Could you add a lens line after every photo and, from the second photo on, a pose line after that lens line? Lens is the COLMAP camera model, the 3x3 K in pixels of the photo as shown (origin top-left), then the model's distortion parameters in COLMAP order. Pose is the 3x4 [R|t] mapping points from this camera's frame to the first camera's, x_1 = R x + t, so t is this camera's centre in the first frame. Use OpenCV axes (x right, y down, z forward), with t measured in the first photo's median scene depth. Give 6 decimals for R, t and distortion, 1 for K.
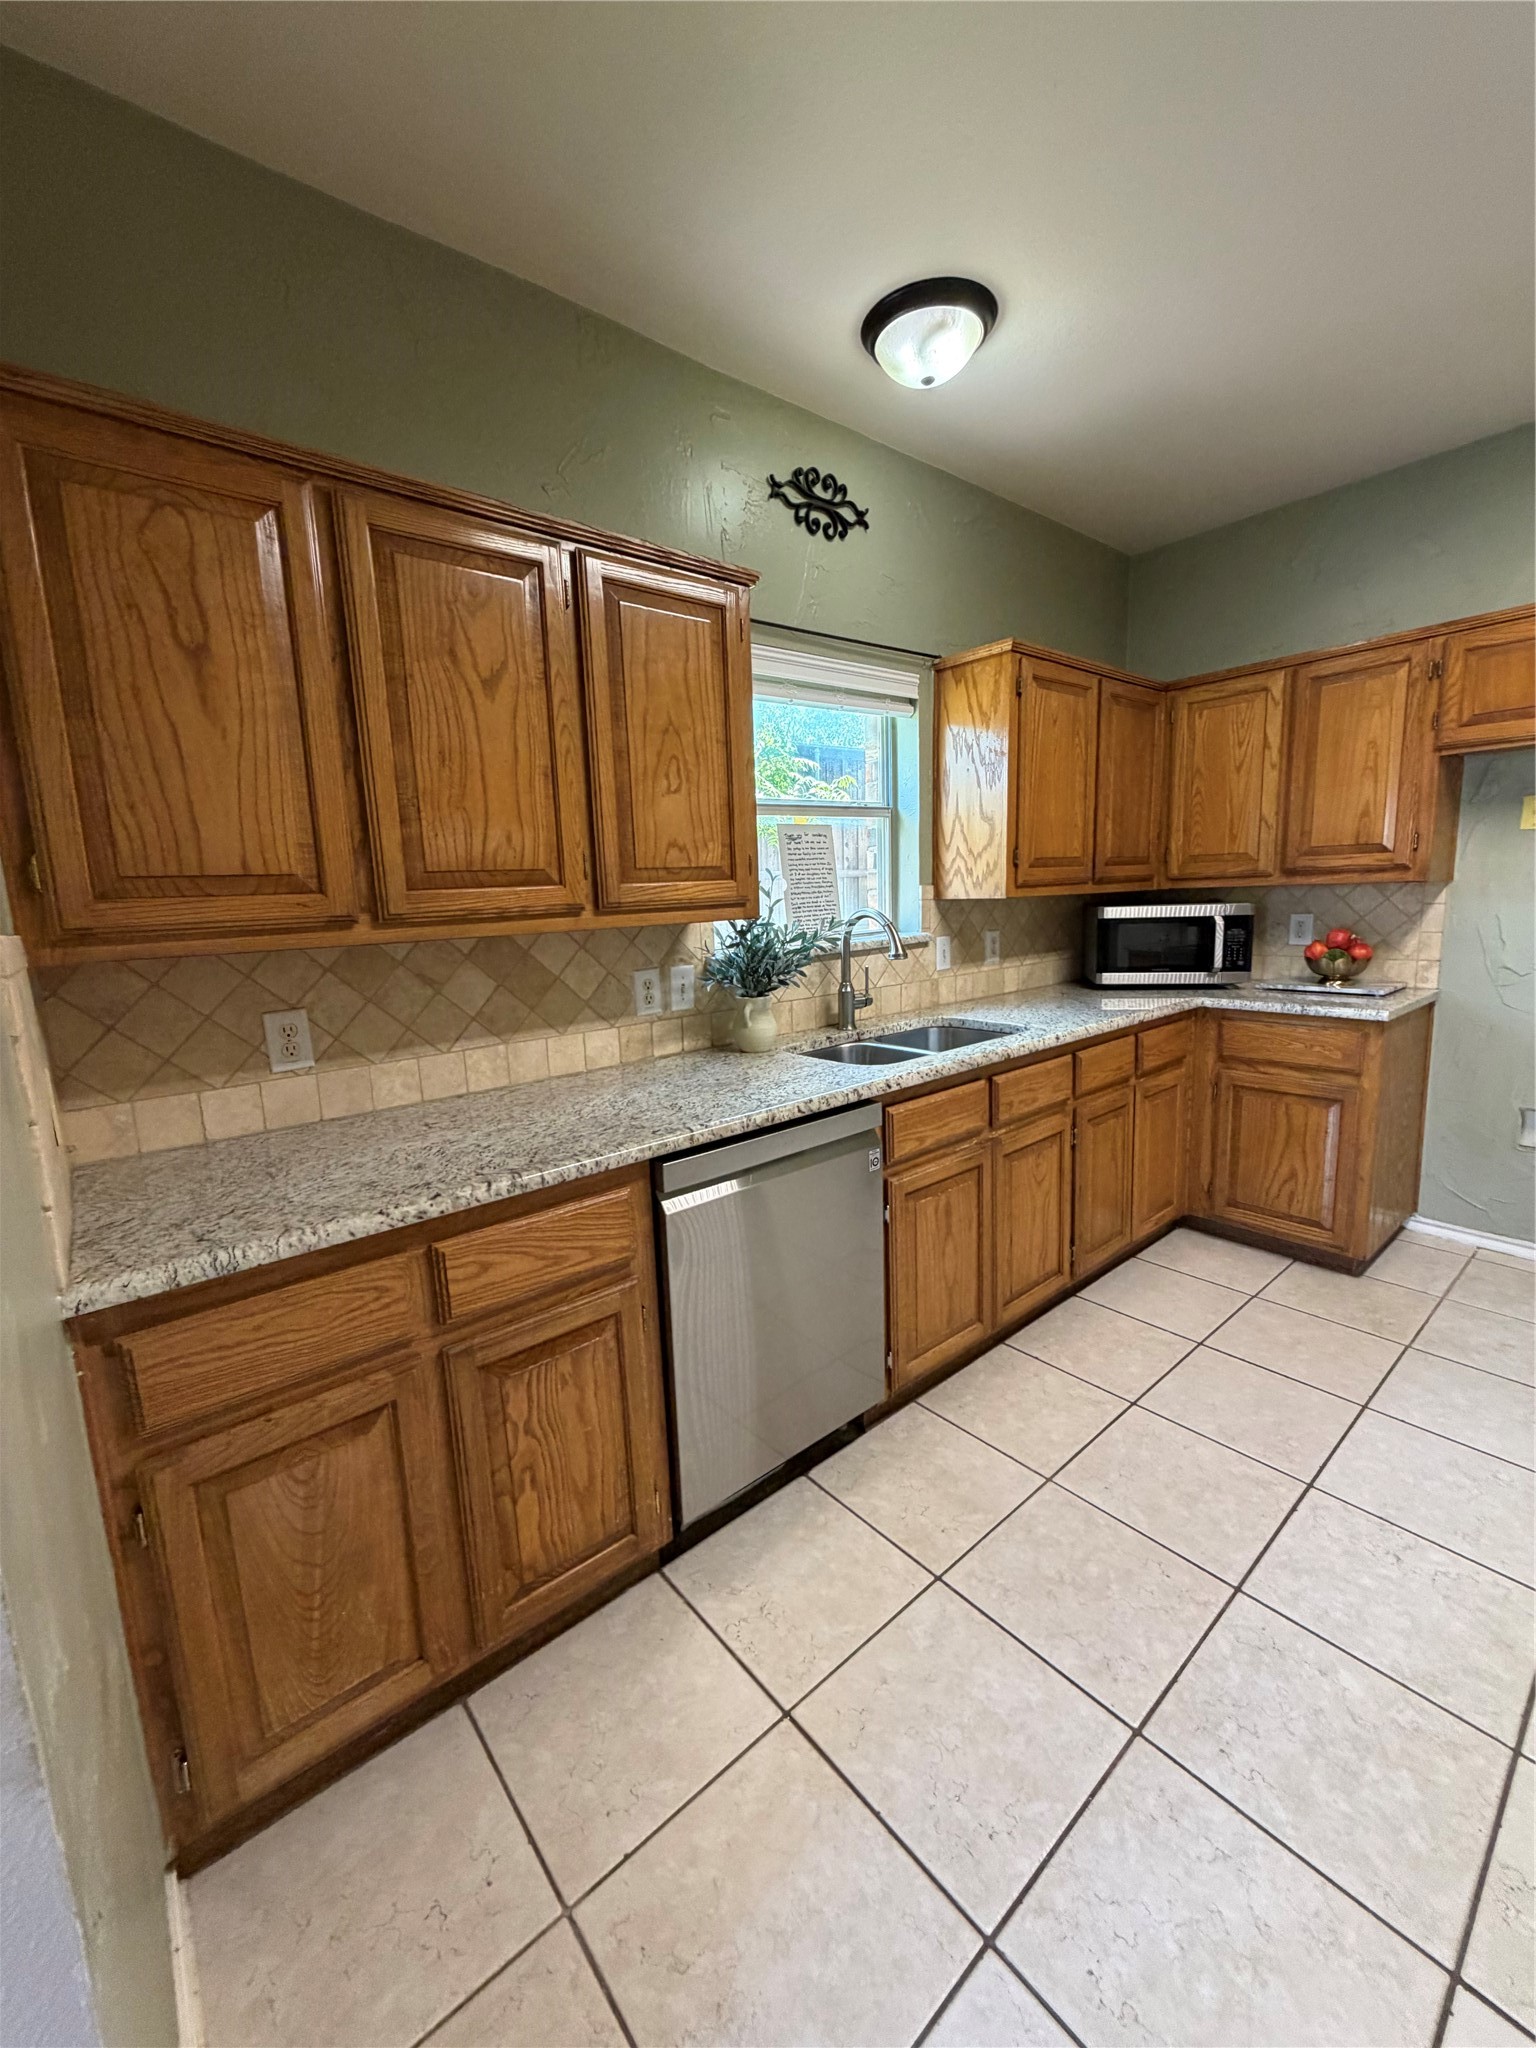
lens RADIAL K [[822.9, 0, 783.8], [0, 822.9, 1020.0], [0, 0, 1]] dist [-0.002153, -0.000589]
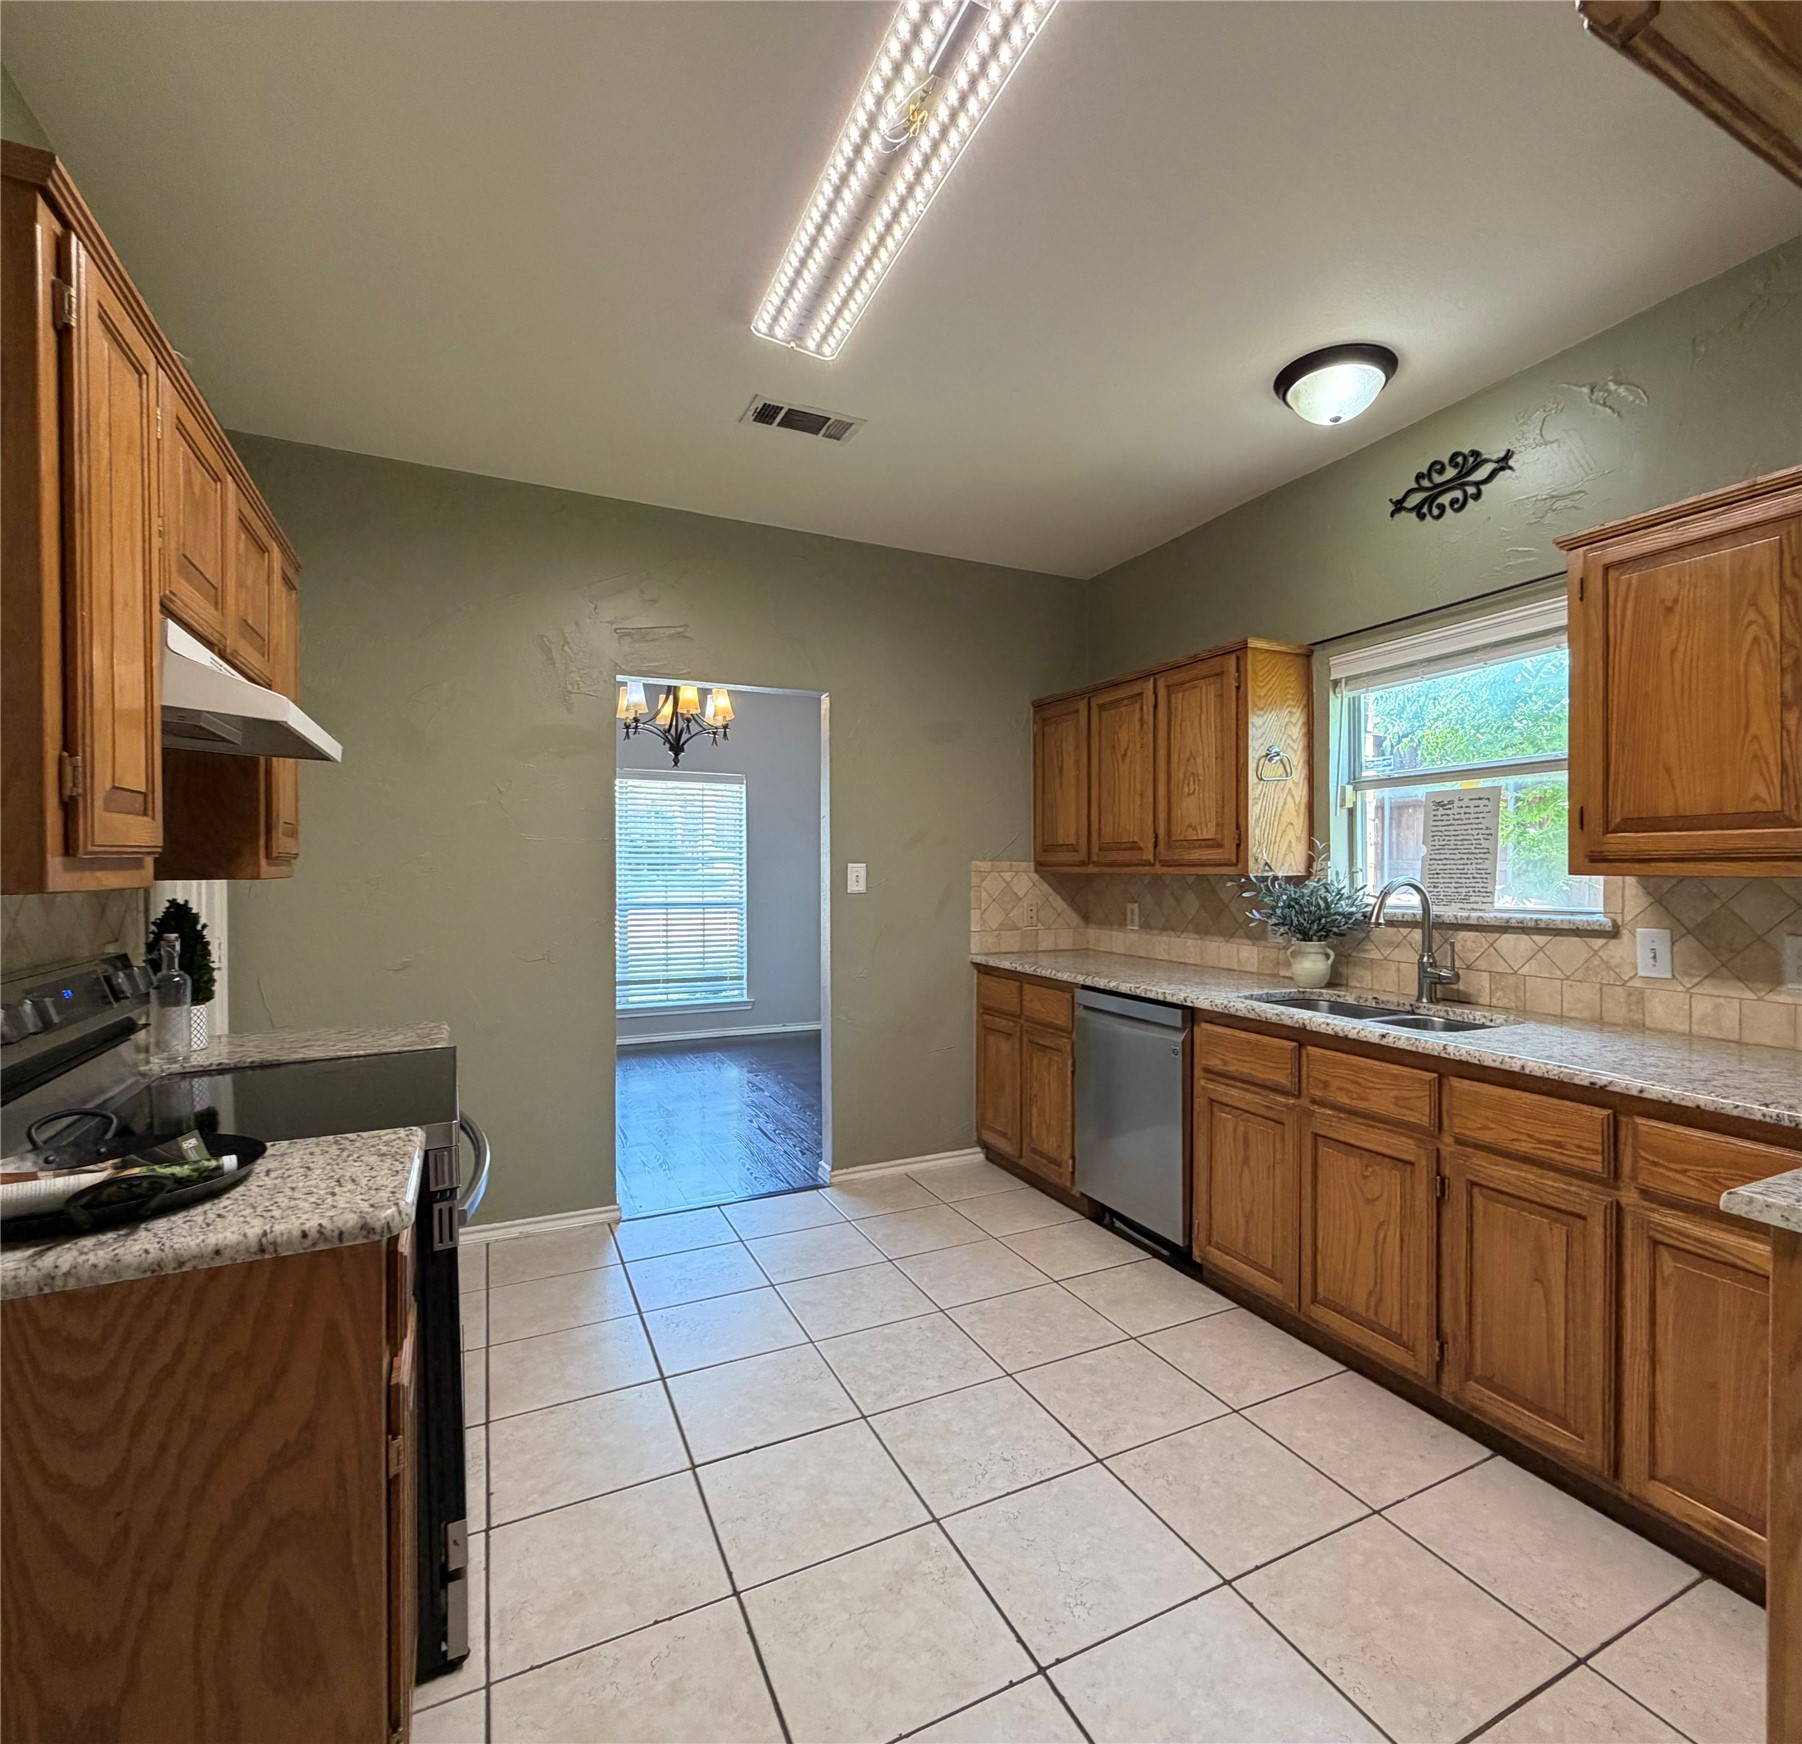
lens RADIAL K [[861.7, 0, 912.0], [0, 861.7, 872.3], [0, 0, 1]] dist [-0.004494, -0.000201]
pose [[-0.261060, 0.047345, -0.964161, 1.571917], [-0.143758, 0.985752, 0.087330, -0.183402], [0.954558, 0.161404, -0.250534, 0.872213]]
